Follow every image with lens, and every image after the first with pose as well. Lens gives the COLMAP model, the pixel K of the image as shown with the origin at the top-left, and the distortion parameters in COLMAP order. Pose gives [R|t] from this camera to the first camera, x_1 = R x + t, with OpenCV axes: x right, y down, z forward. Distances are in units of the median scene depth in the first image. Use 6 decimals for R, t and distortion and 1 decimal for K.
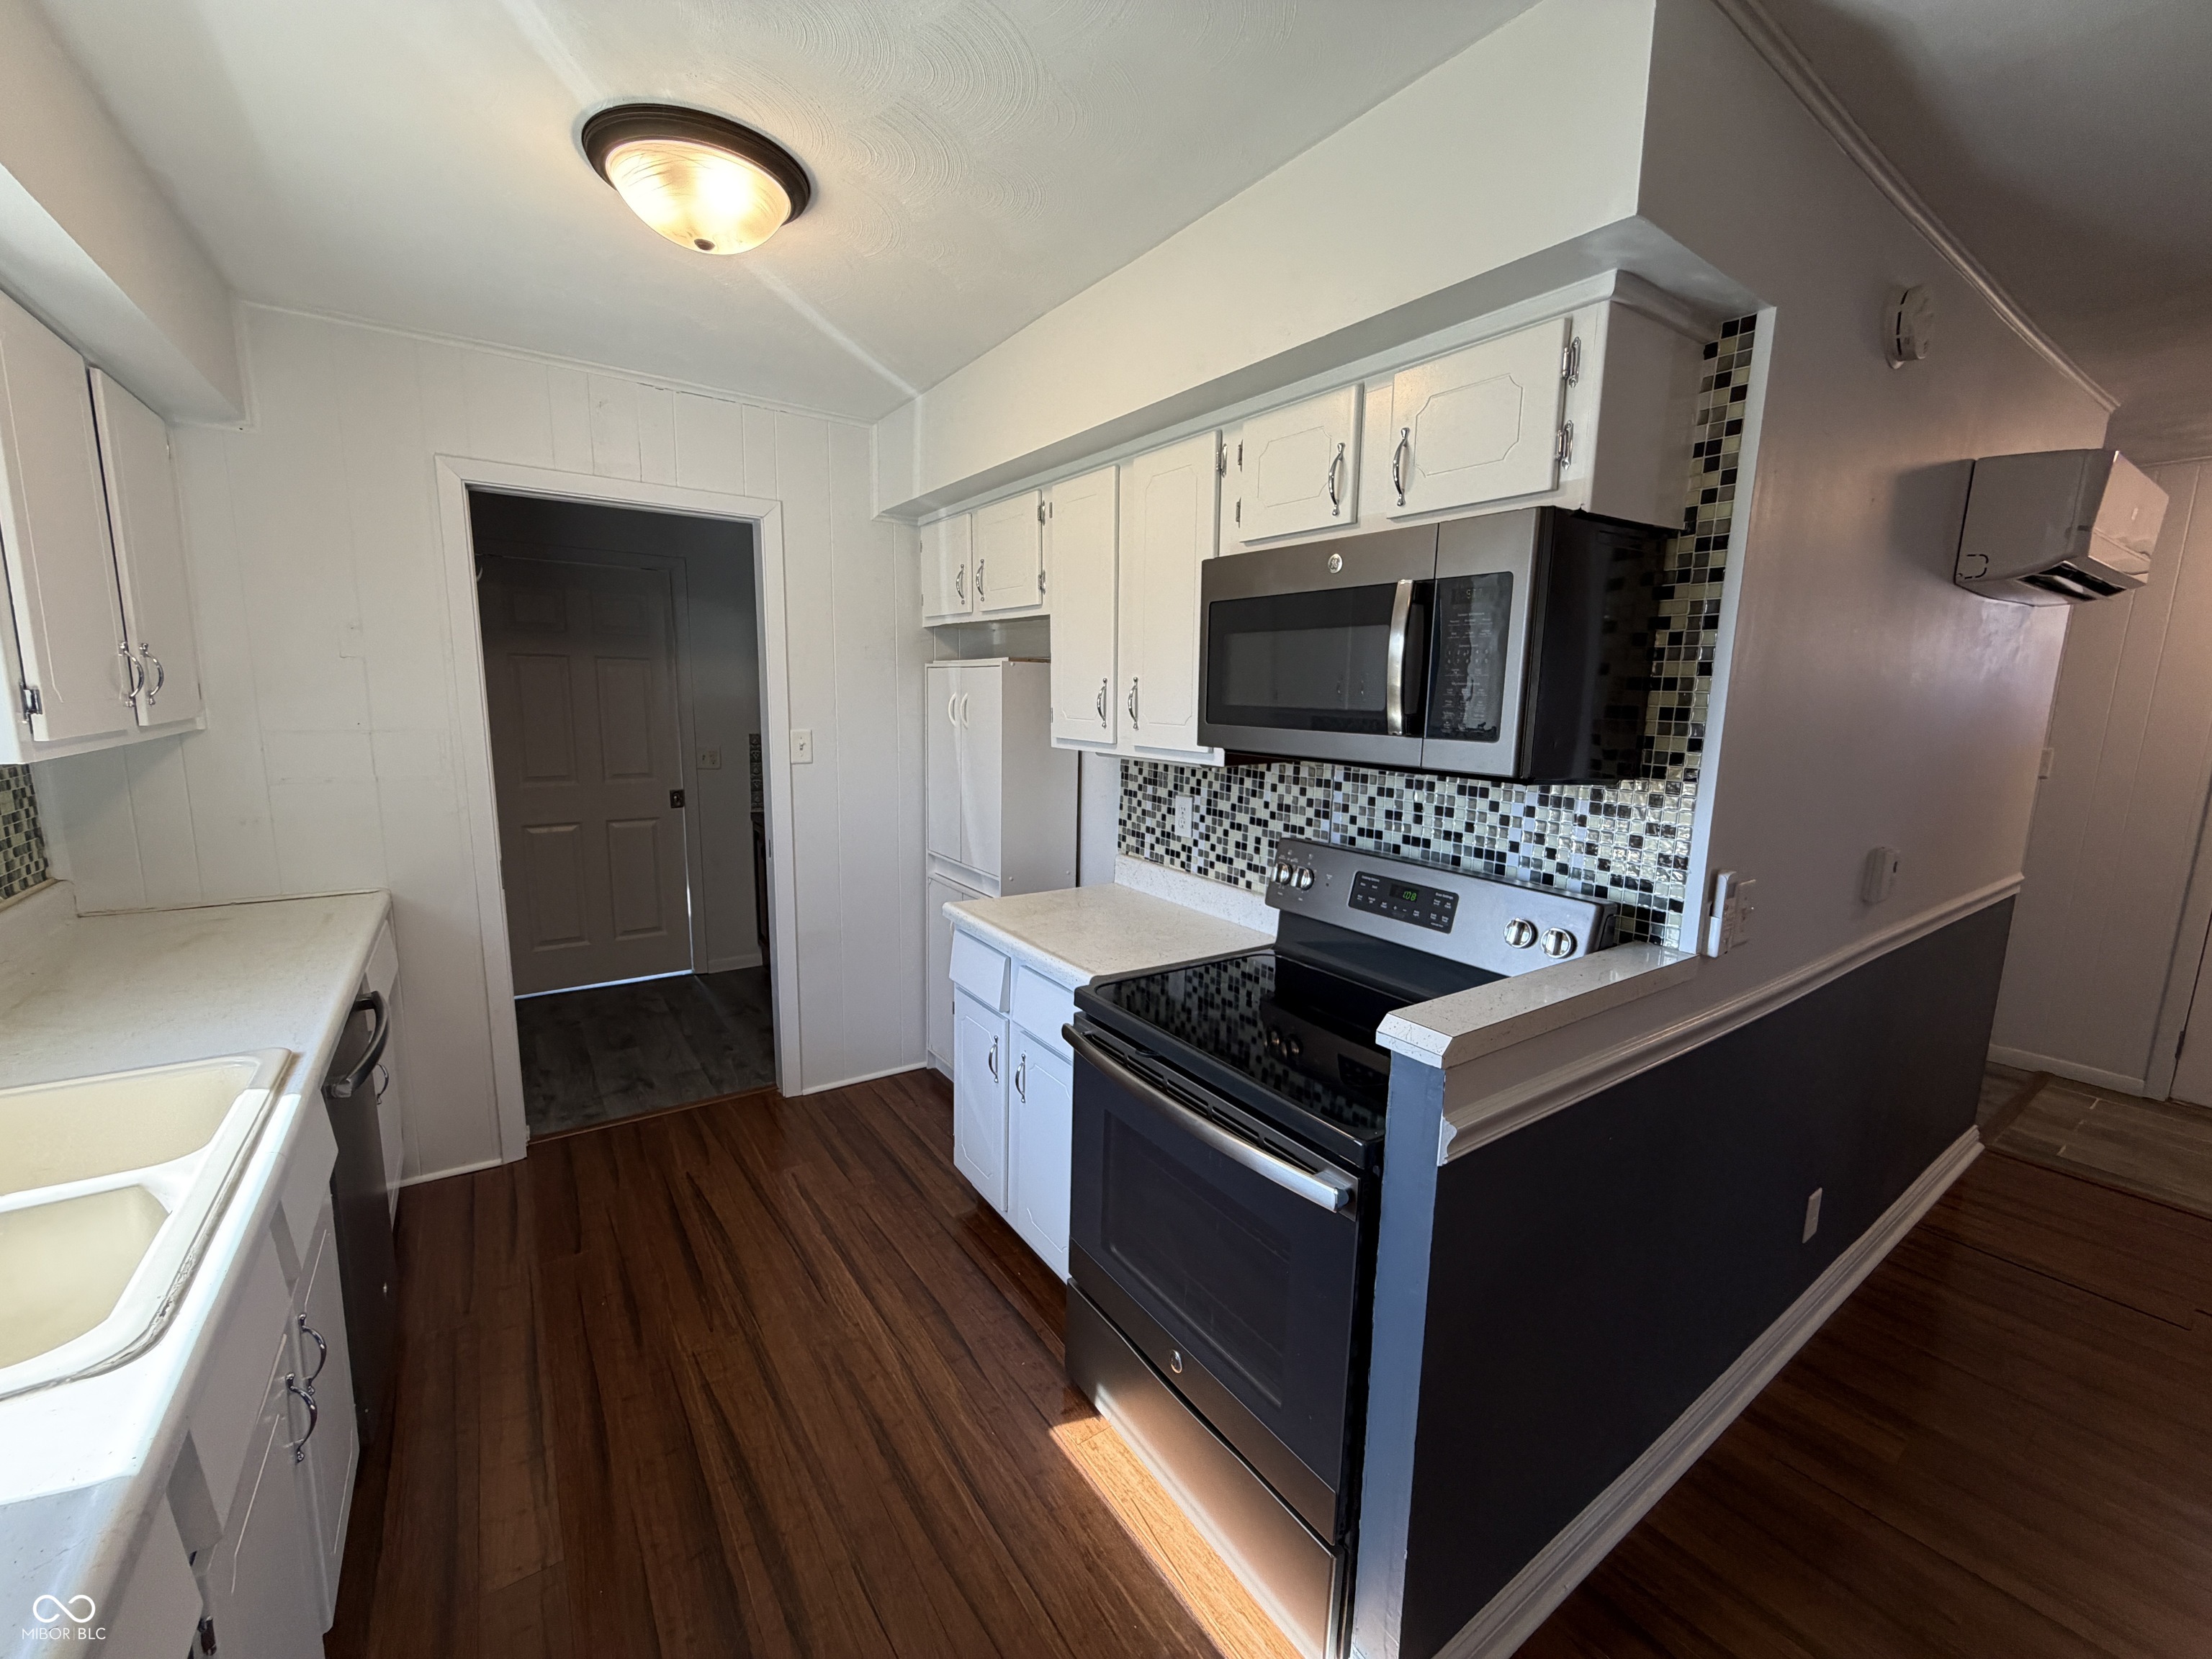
lens RADIAL K [[883.0, 0, 1106.1], [0, 883.0, 830.2], [0, 0, 1]] dist [-0.001106, -0.000304]
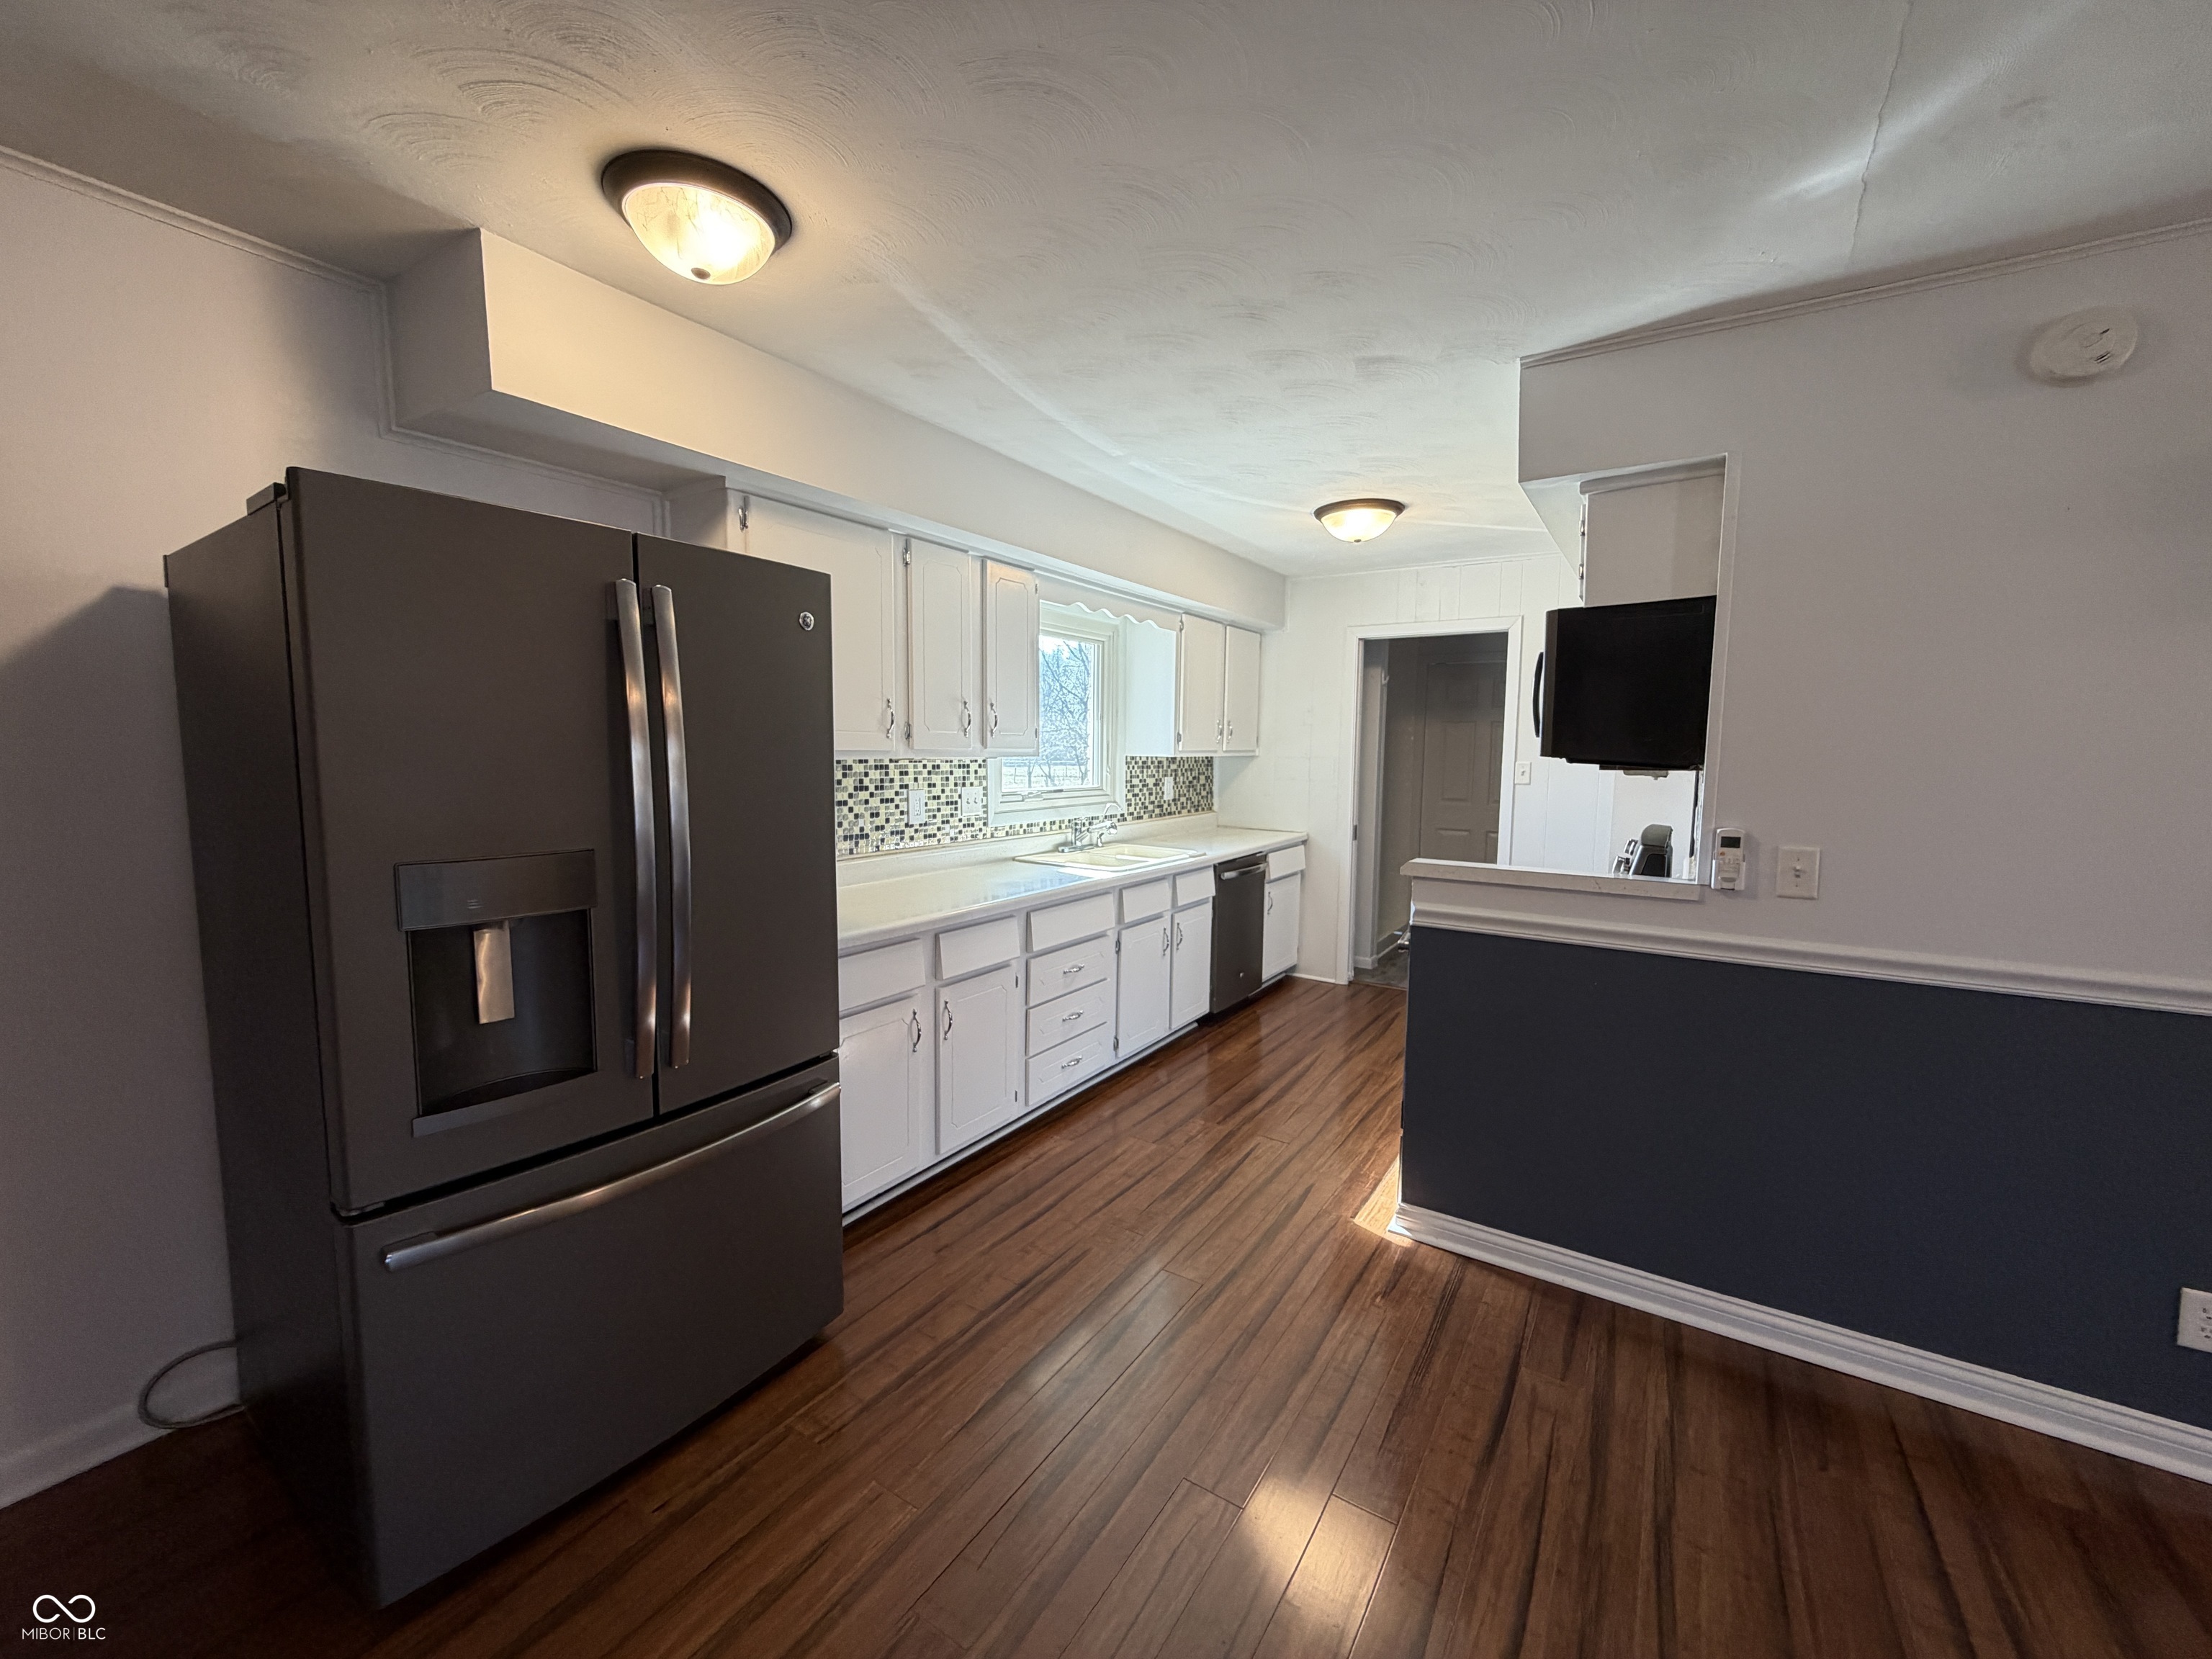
lens RADIAL K [[883.0, 0, 1106.1], [0, 883.0, 830.2], [0, 0, 1]] dist [-0.001106, -0.000304]
pose [[0.379694, 0.068770, -0.922553, 1.139965], [-0.143414, 0.989553, 0.014740, 0.121528], [0.913928, 0.126710, 0.385590, -0.310620]]
